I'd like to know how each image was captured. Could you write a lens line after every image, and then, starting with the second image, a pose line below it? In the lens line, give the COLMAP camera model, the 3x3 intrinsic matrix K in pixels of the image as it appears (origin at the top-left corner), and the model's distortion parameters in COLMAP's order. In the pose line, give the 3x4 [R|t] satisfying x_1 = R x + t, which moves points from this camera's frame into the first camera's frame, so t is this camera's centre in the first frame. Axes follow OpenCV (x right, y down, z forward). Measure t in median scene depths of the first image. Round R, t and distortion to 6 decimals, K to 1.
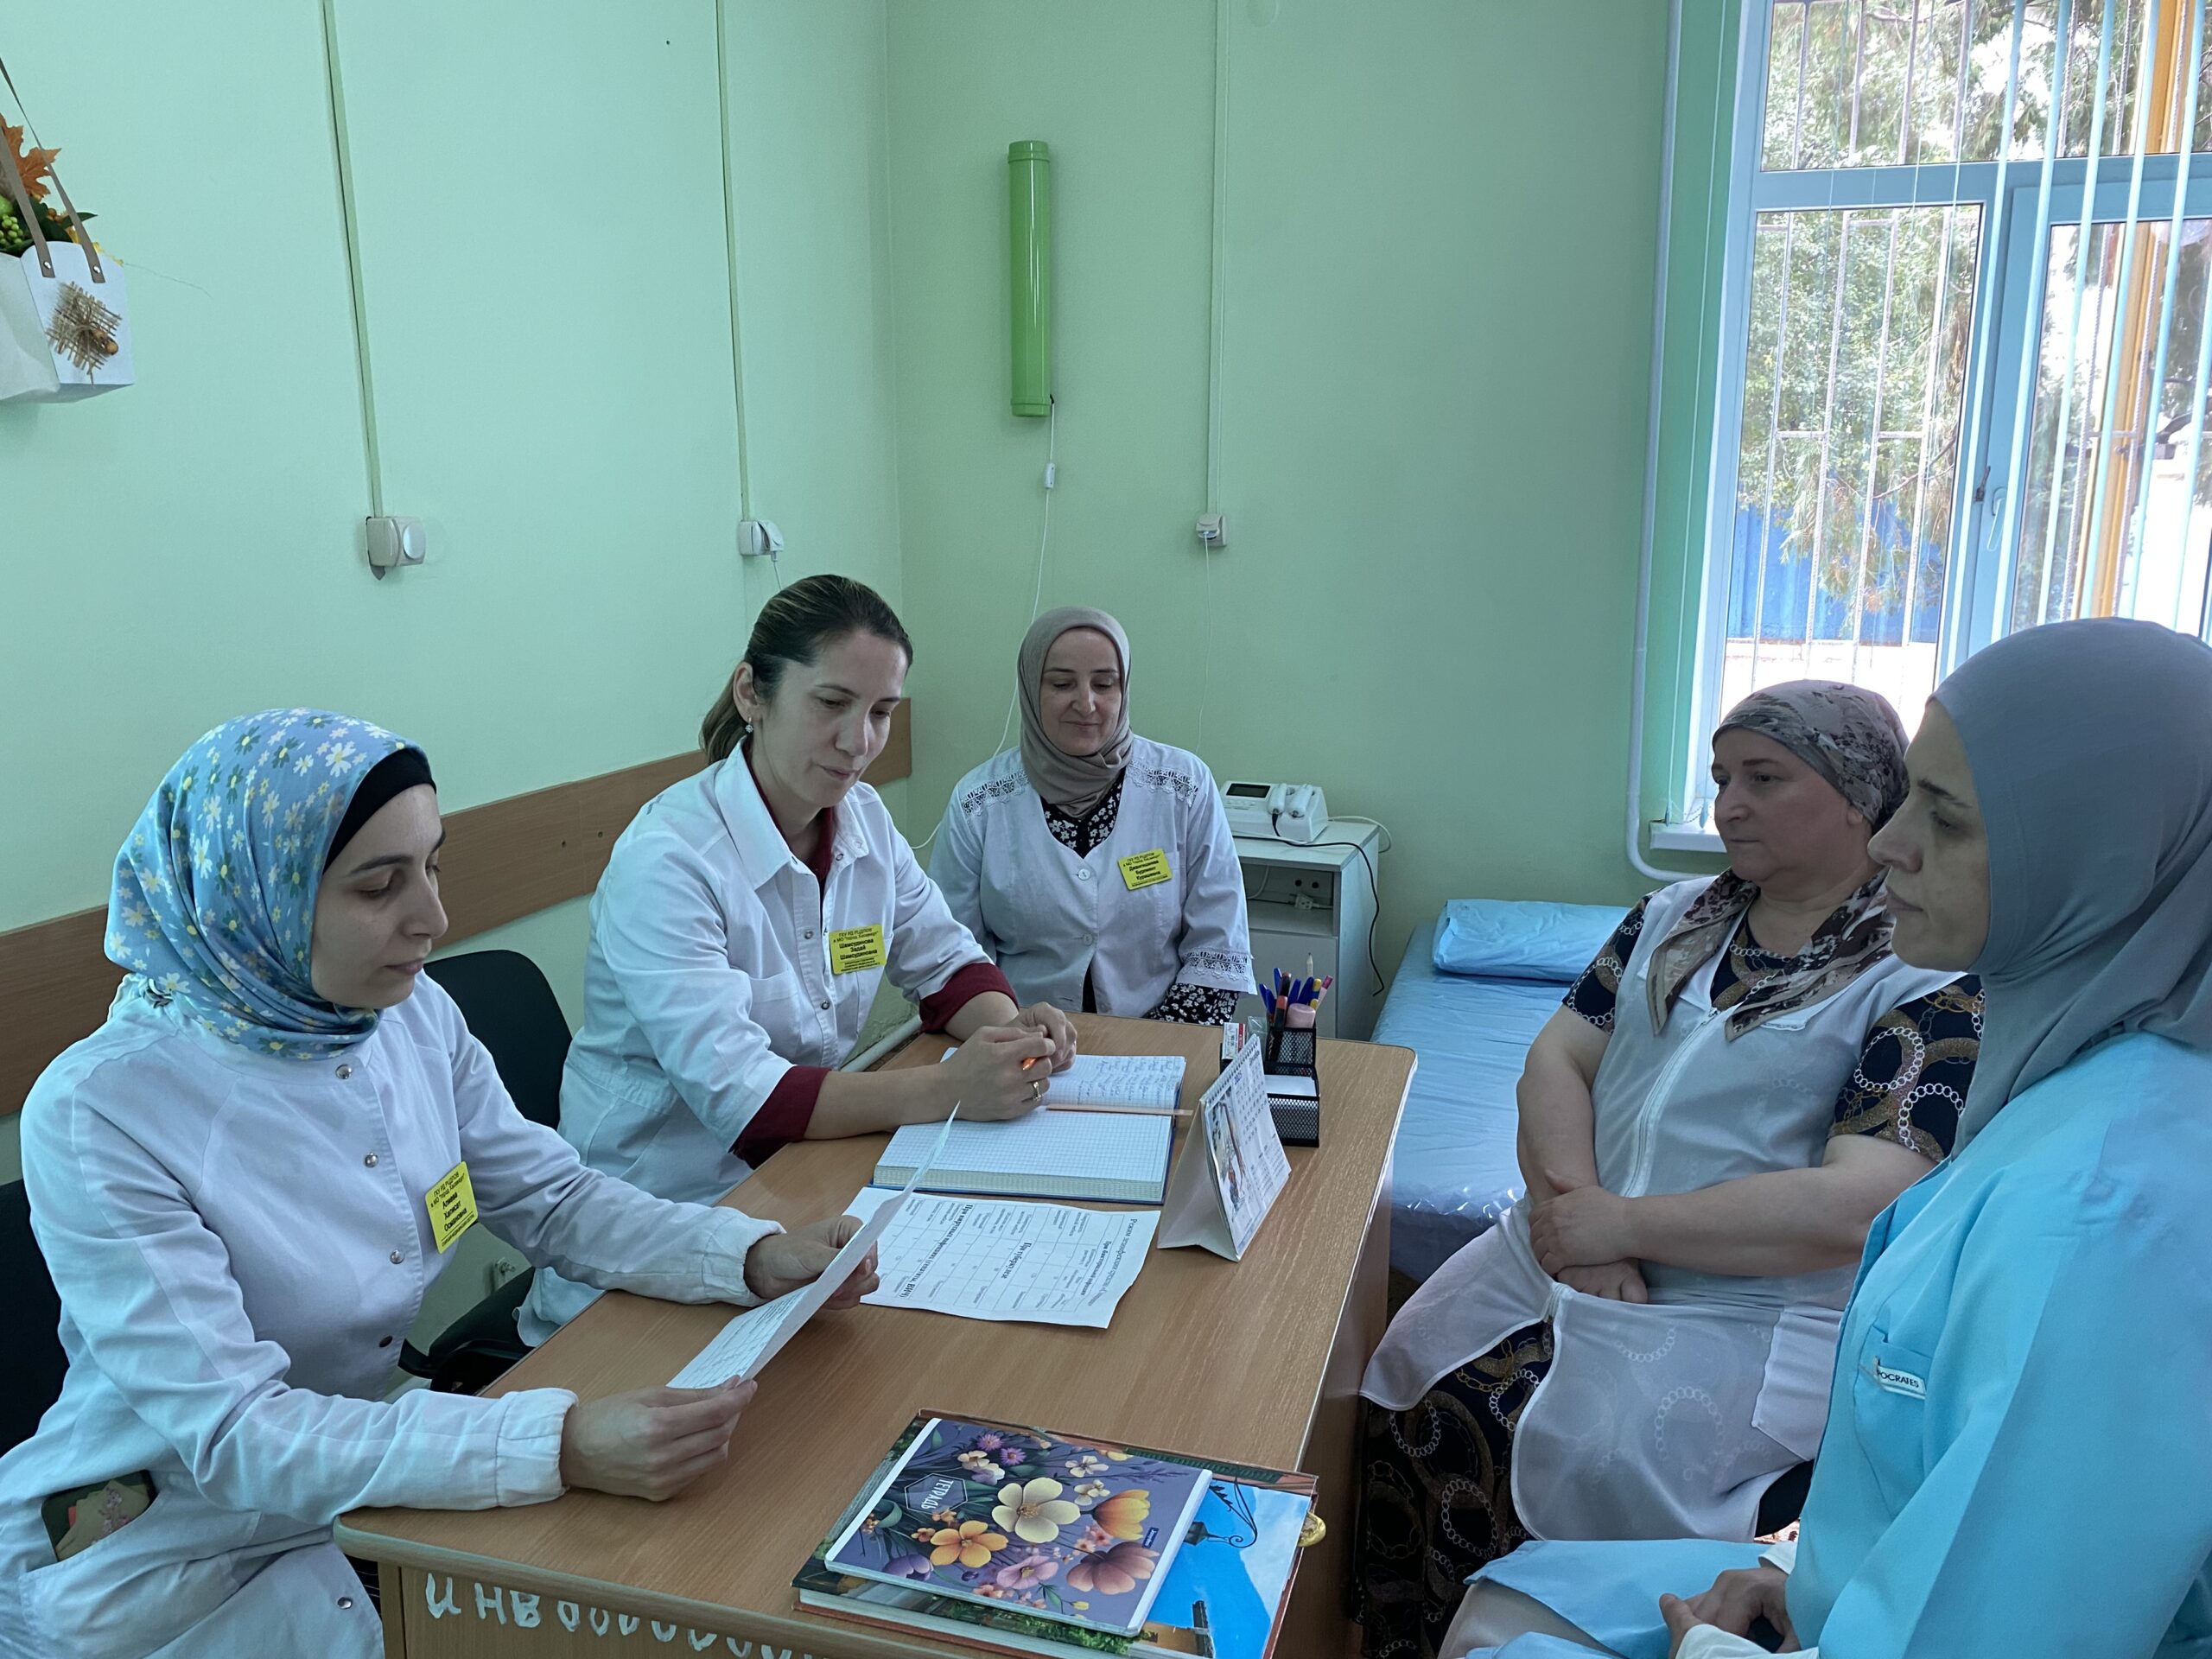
lens RADIAL K [[1676.1, 0, 1106.7], [0, 1676.1, 843.9], [0, 0, 1]] dist [0.030100, 0.007531]
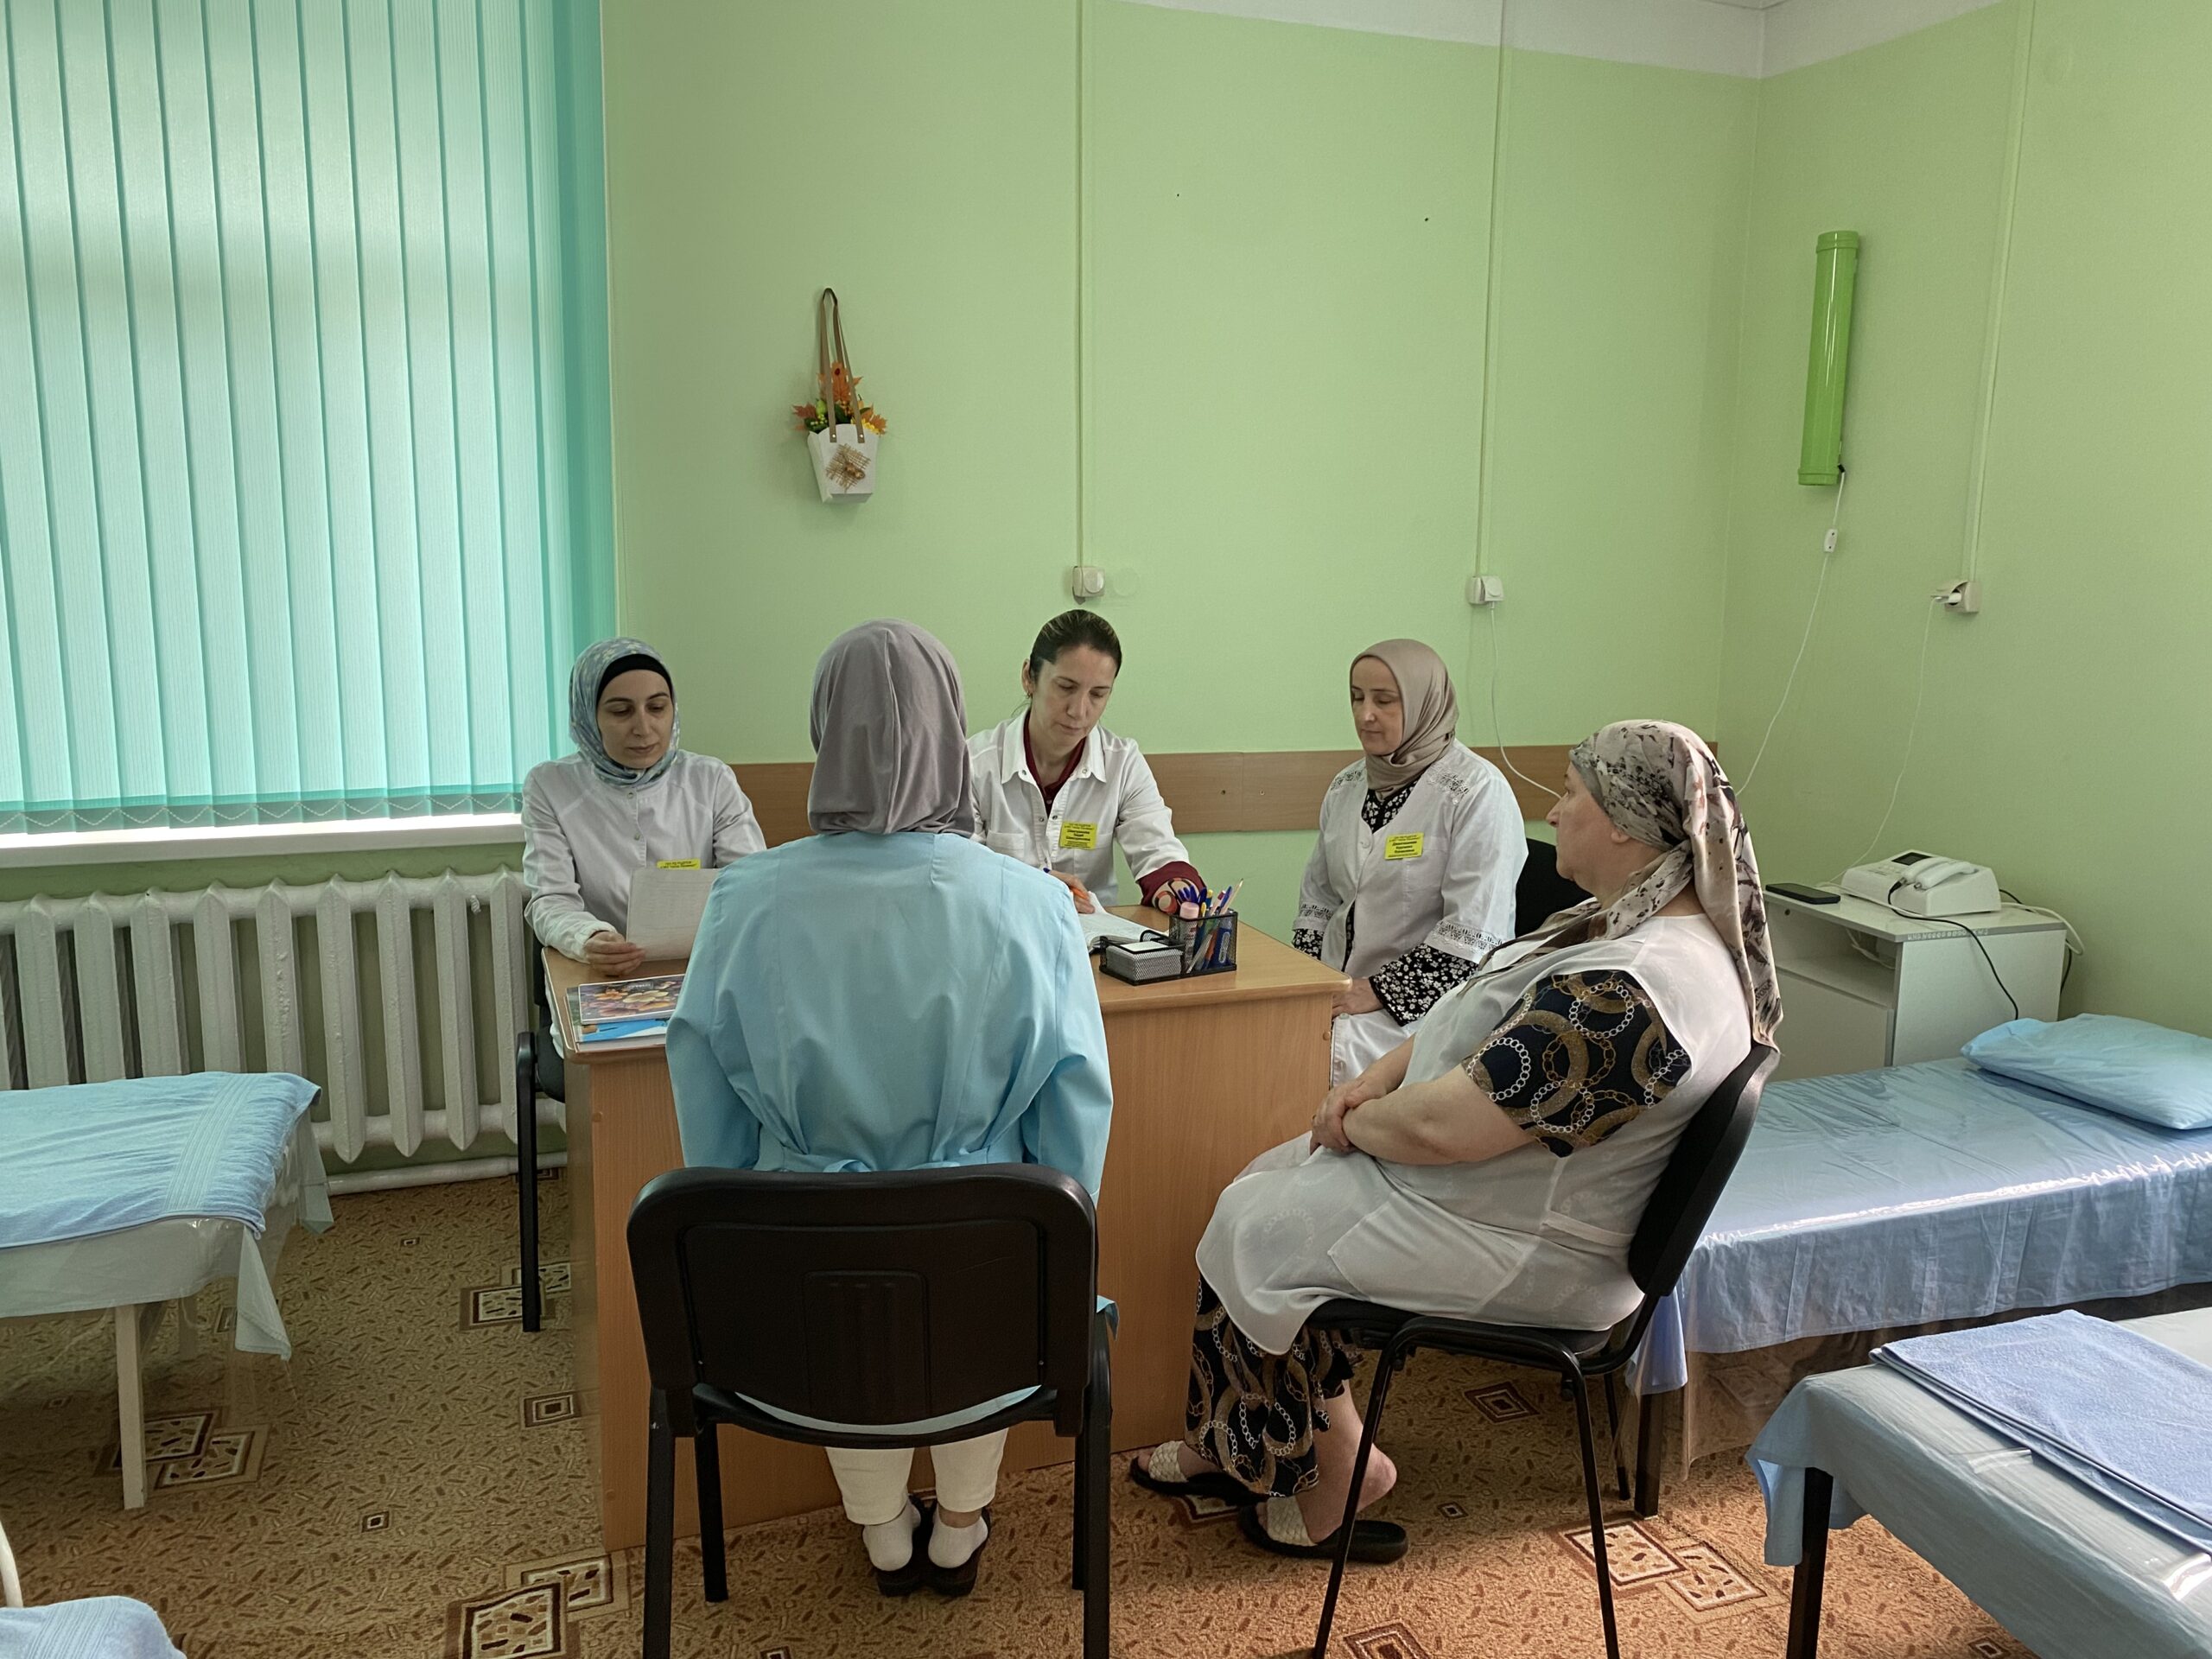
lens RADIAL K [[1676.1, 0, 1093.2], [0, 1676.1, 821.6], [0, 0, 1]] dist [0.030100, 0.007531]
pose [[0.659800, 0.129122, -0.740264, 0.823560], [-0.166116, 0.985817, 0.023894, 0.005367], [0.732850, 0.107205, 0.671891, -0.036474]]
